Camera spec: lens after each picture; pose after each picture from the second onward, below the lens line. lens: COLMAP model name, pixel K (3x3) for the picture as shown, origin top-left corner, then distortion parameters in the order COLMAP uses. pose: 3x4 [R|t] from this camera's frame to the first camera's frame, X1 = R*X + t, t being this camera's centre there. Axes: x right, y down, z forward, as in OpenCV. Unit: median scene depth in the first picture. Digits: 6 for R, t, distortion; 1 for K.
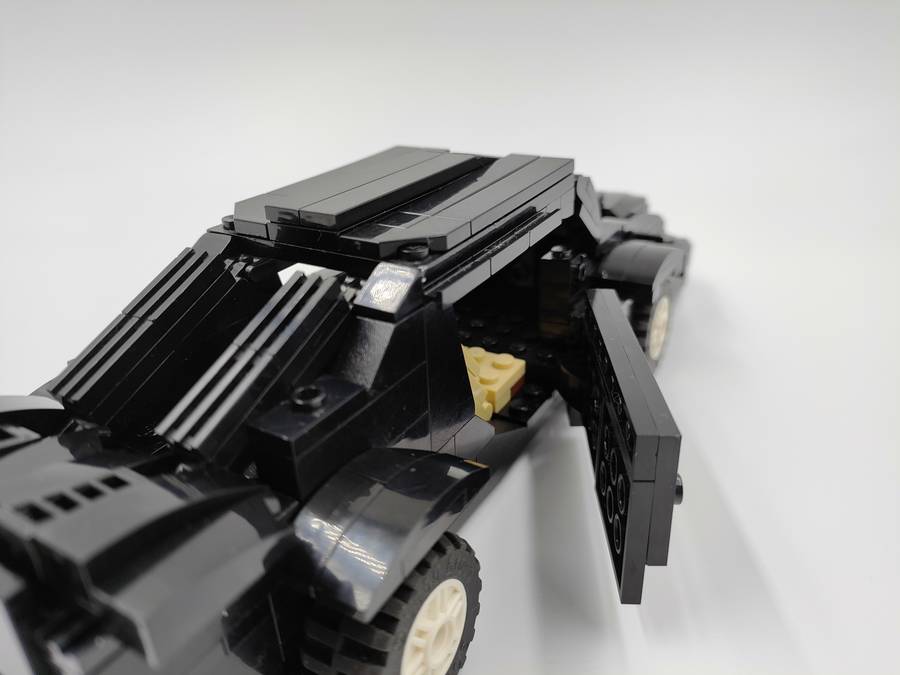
lens RADIAL K [[686.5, 0, 450.0], [0, 686.5, 337.5], [0, 0, 1]] dist [-0.001489, -0.001266]
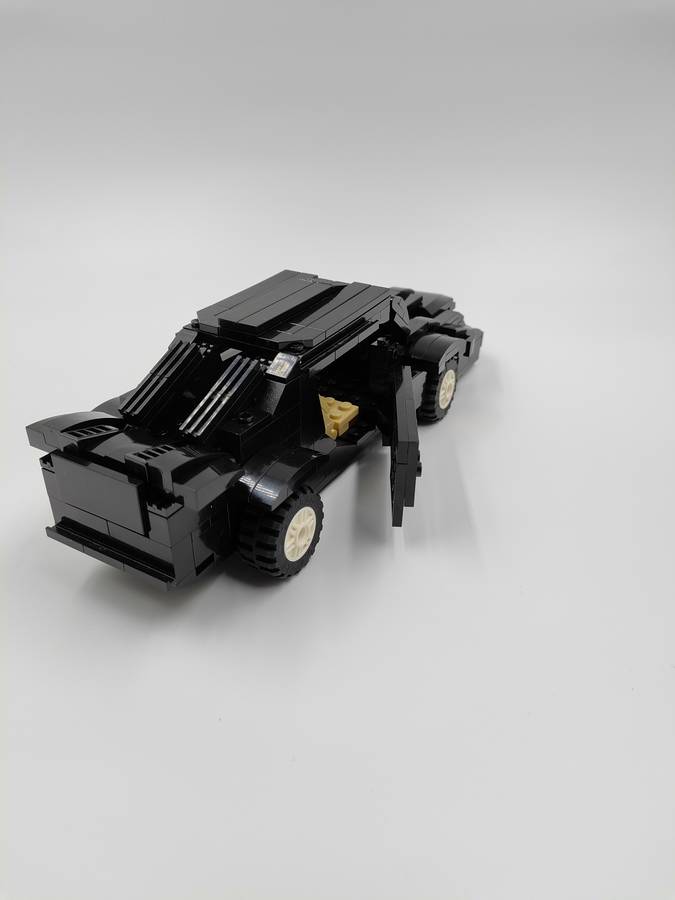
lens RADIAL K [[686.5, 0, 337.5], [0, 686.5, 450.0], [0, 0, 1]] dist [-0.001489, -0.001266]
pose [[0.998837, 0.037733, 0.030027, 0.017222], [-0.040352, 0.994942, 0.091988, -0.015828], [-0.026404, -0.093093, 0.995307, -0.913989]]
